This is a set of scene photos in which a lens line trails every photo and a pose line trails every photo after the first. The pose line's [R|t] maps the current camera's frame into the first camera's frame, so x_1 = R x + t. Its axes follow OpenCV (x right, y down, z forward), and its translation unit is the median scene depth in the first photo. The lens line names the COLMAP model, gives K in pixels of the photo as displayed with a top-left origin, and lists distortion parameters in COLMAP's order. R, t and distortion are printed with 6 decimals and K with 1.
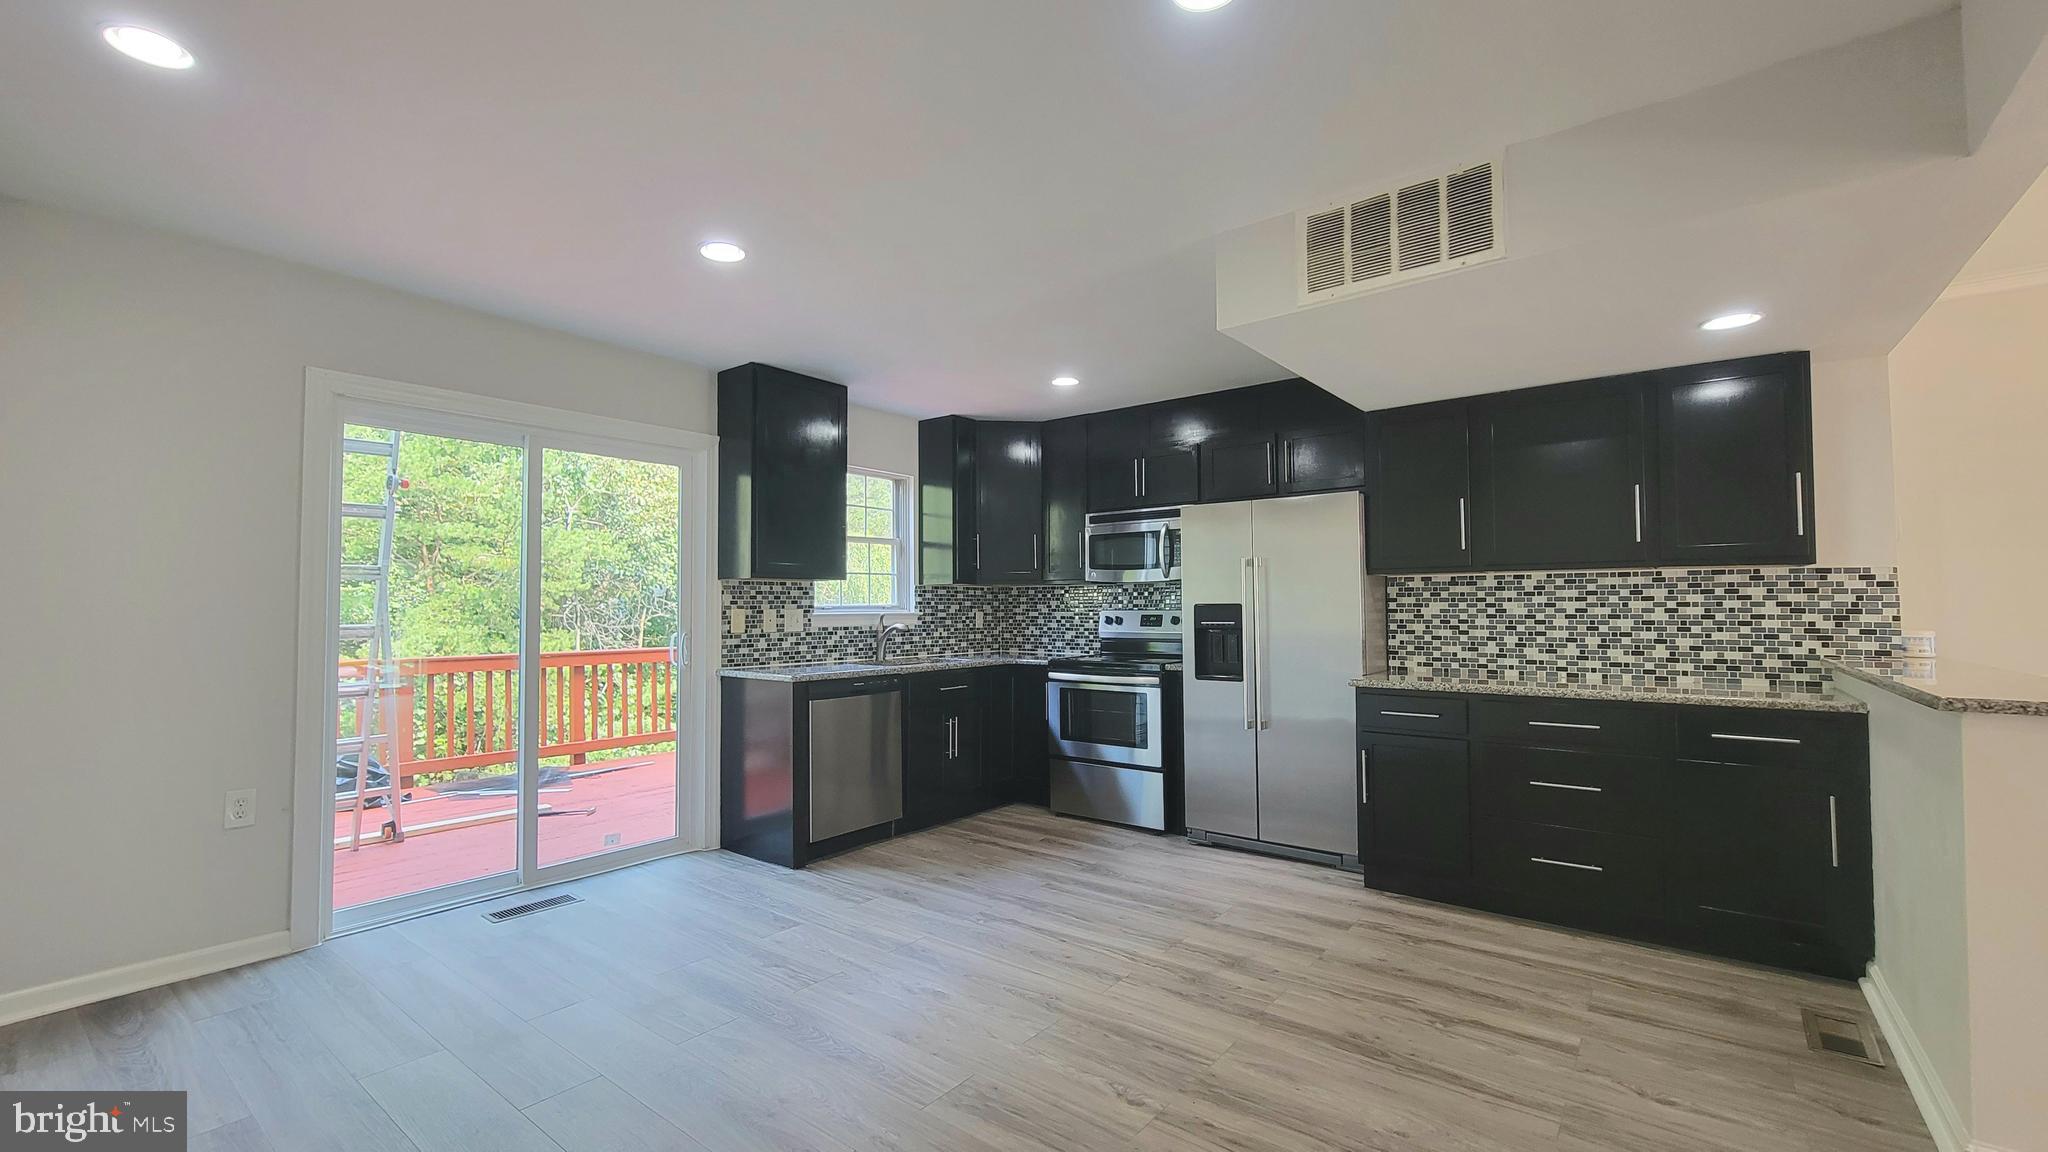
lens RADIAL K [[836.9, 0, 1014.8], [0, 836.9, 586.8], [0, 0, 1]] dist [-0.000351, -0.001702]
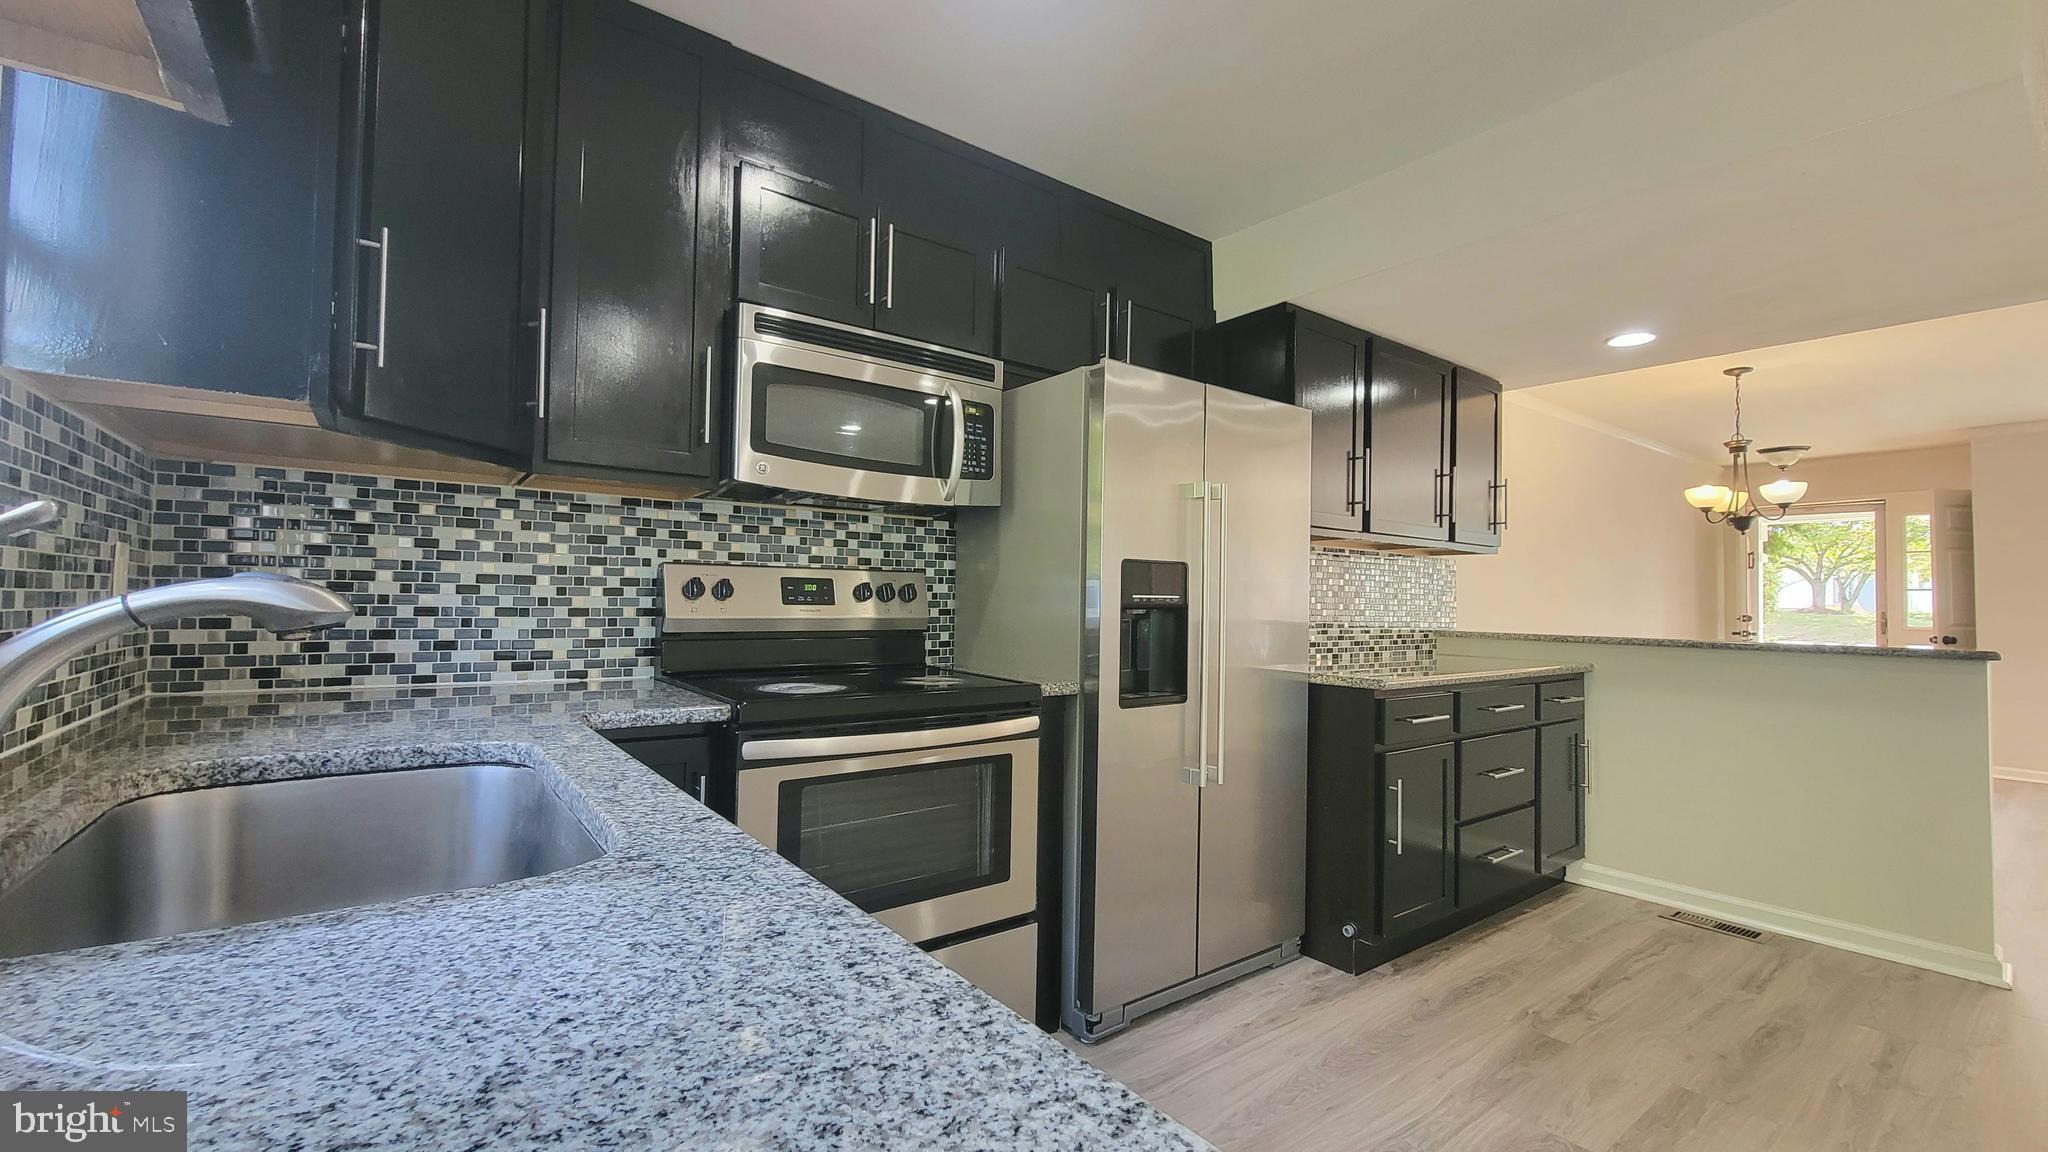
lens RADIAL K [[836.9, 0, 1020.0], [0, 836.9, 580.8], [0, 0, 1]] dist [-0.000351, -0.001702]
pose [[0.254189, 0.033923, 0.966559, -0.336681], [-0.041687, 0.998840, -0.024093, 0.057527], [-0.966256, -0.034169, 0.255308, 1.095584]]
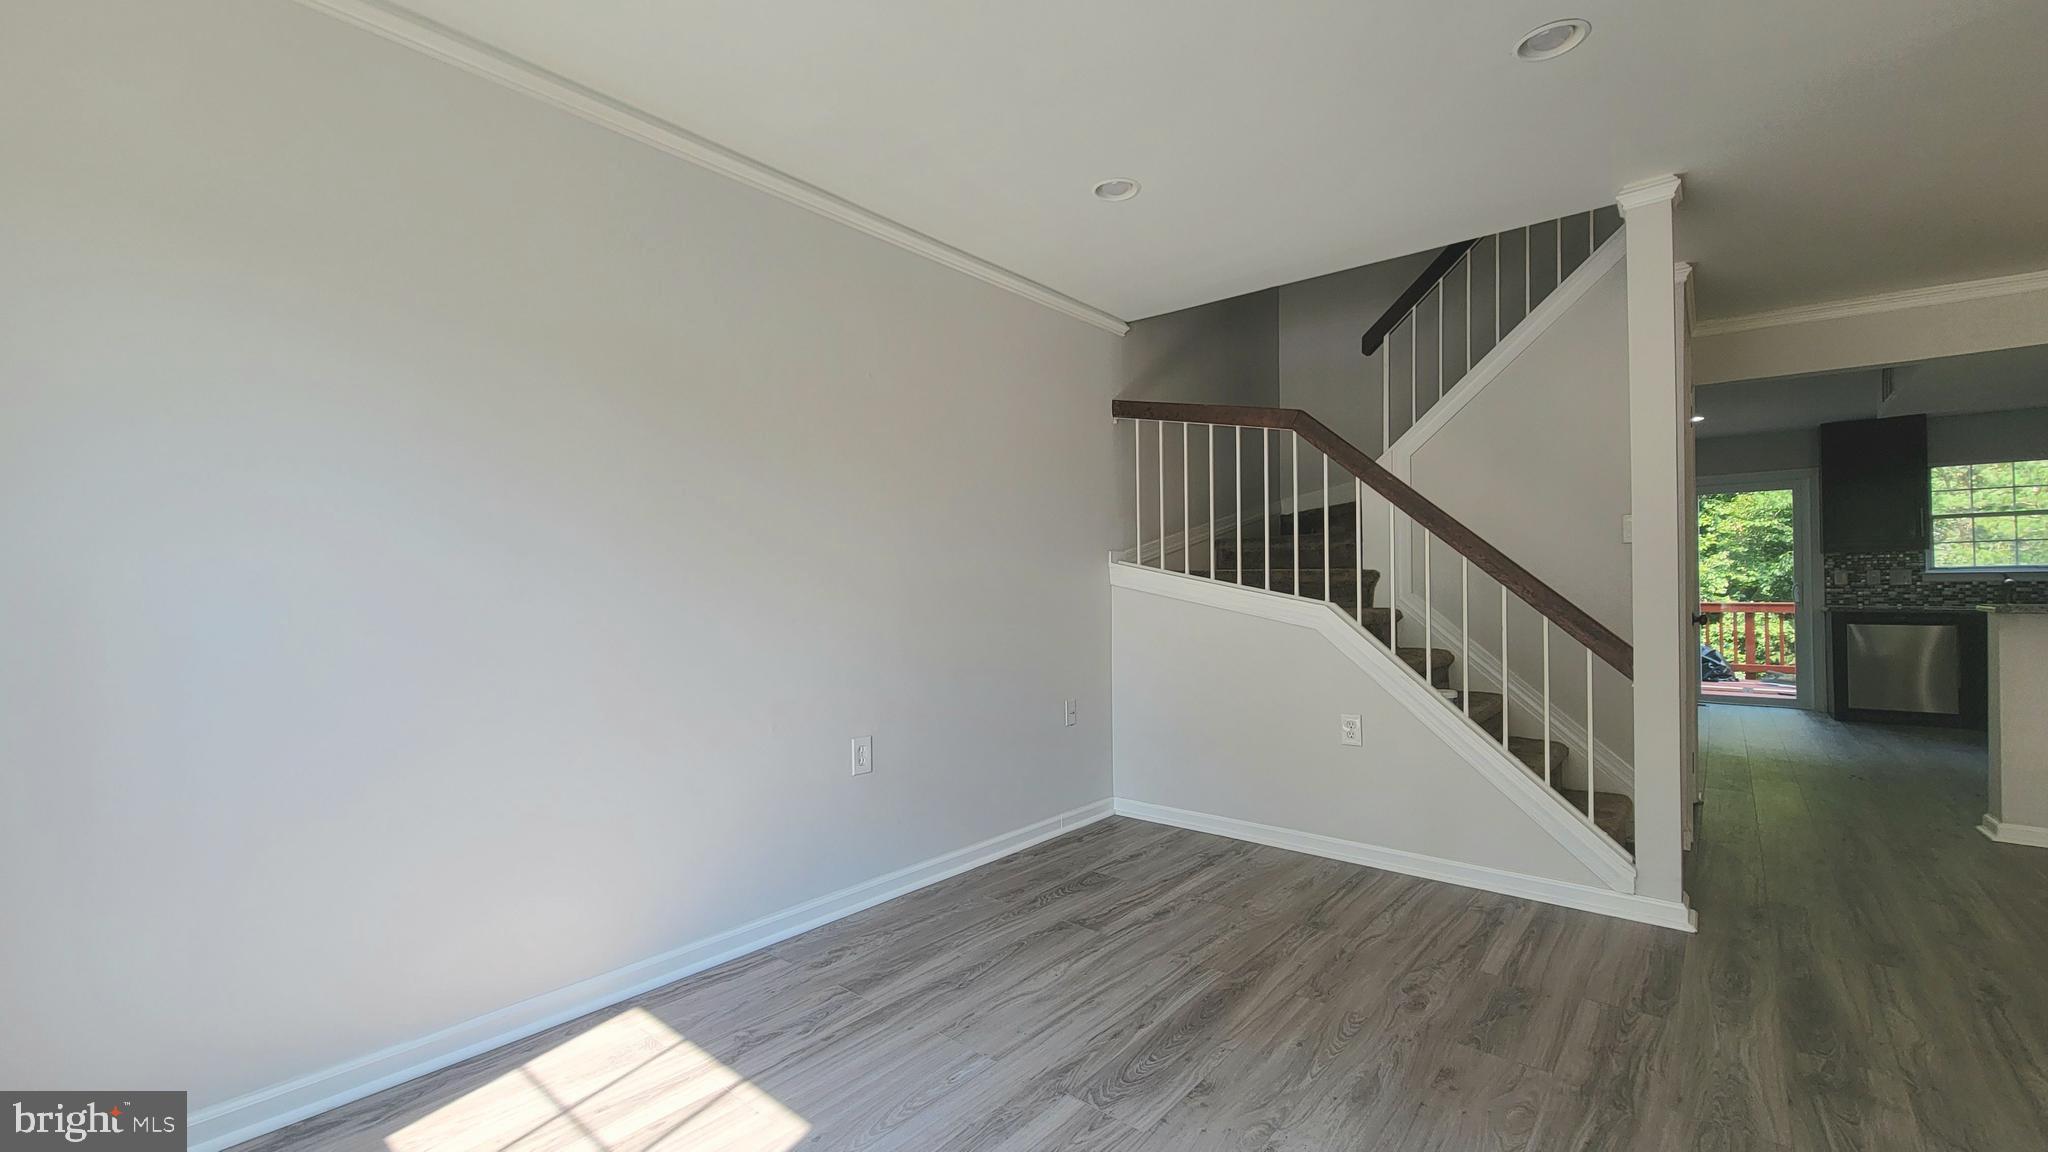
lens RADIAL K [[836.9, 0, 1024.8], [0, 836.9, 579.7], [0, 0, 1]] dist [-0.000351, -0.001702]
pose [[-0.050525, 0.000530, -0.998723, 1.445537], [0.038864, 0.999243, -0.001436, -0.015188], [0.997966, -0.038887, -0.050507, -0.532774]]
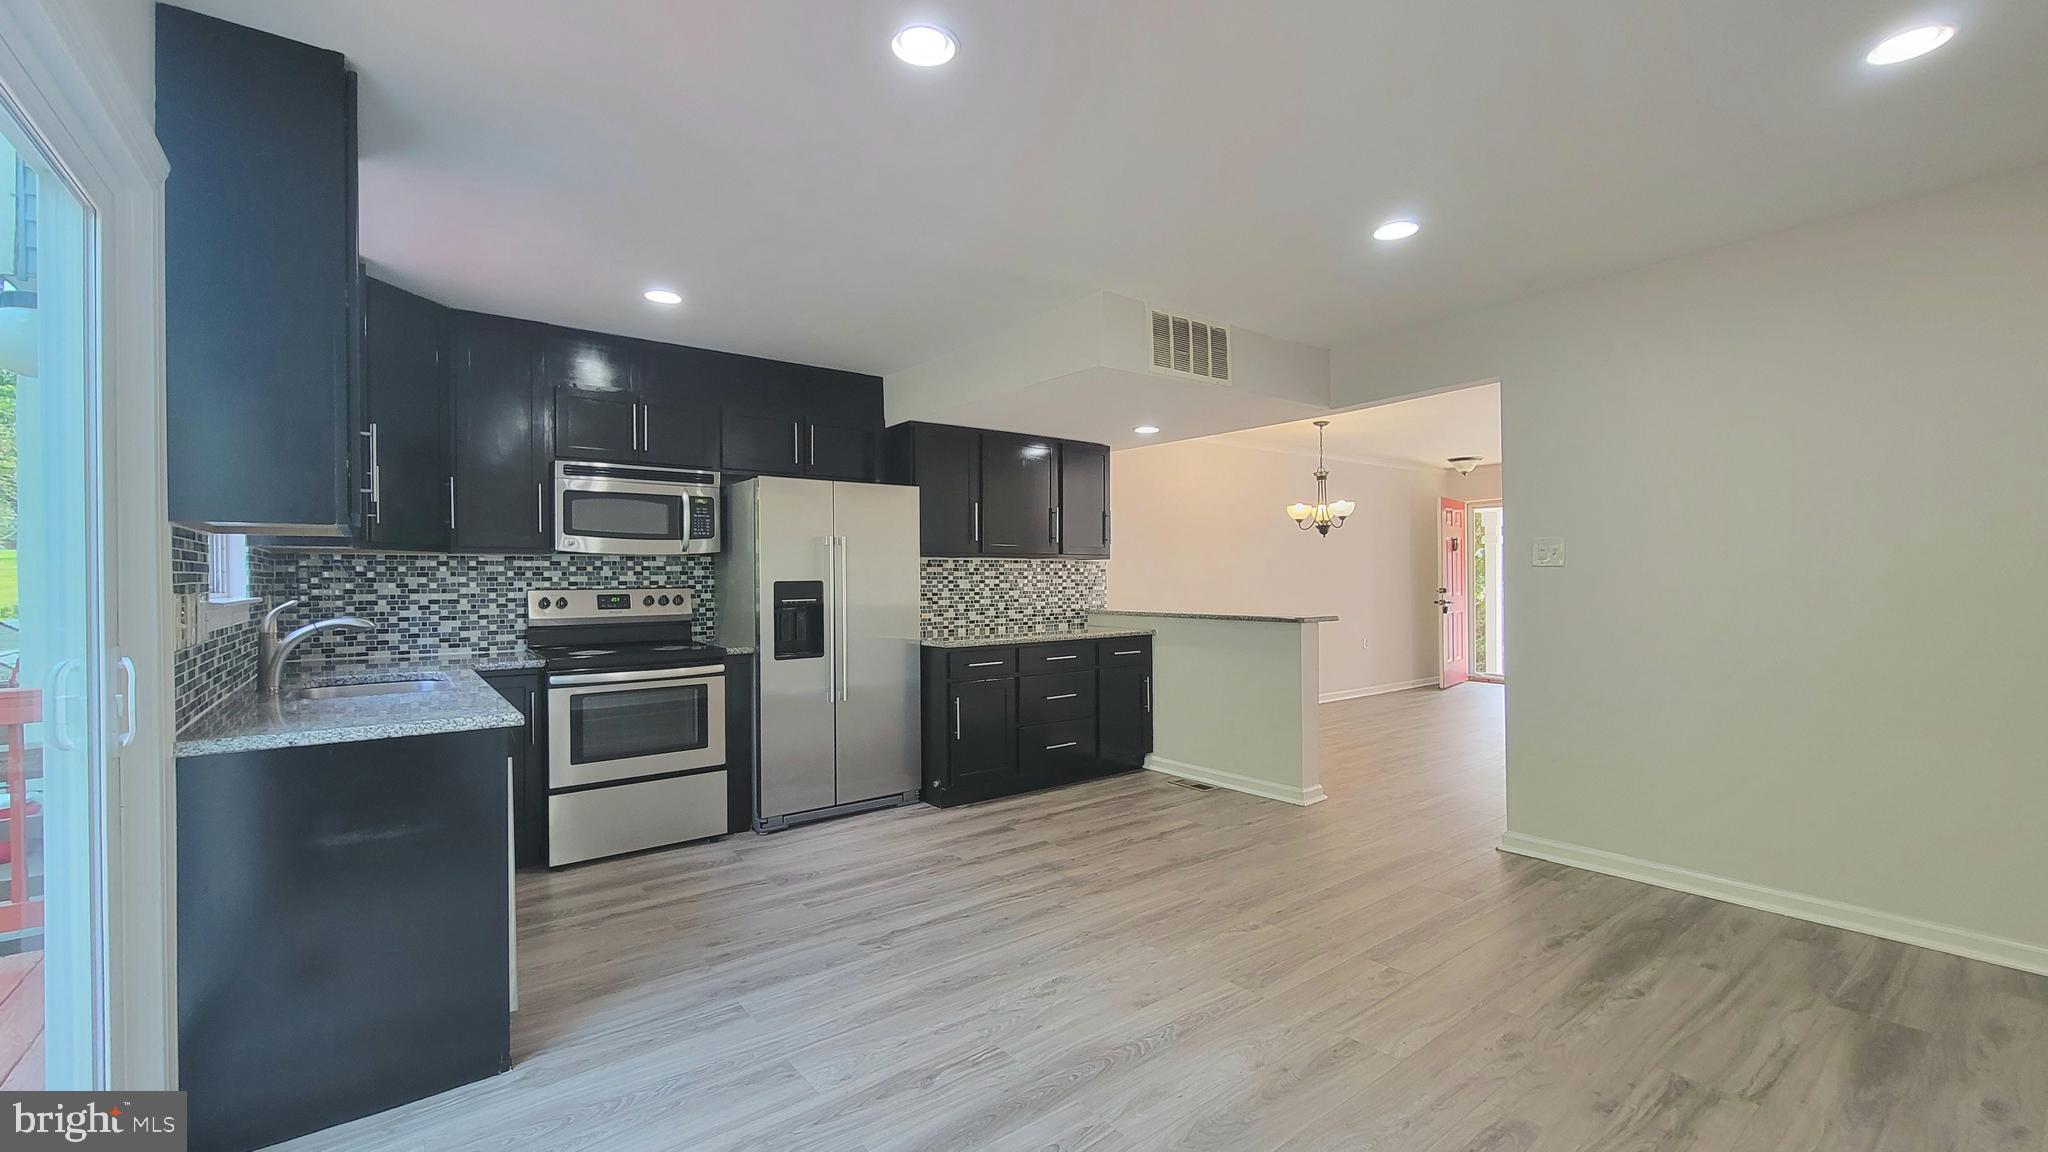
lens RADIAL K [[836.9, 0, 1021.4], [0, 836.9, 582.8], [0, 0, 1]] dist [-0.000351, -0.001702]
pose [[0.244939, -0.001273, 0.969538, -0.749364], [-0.017879, 0.999823, 0.005830, 0.014146], [-0.969374, -0.018762, 0.244873, 0.583650]]
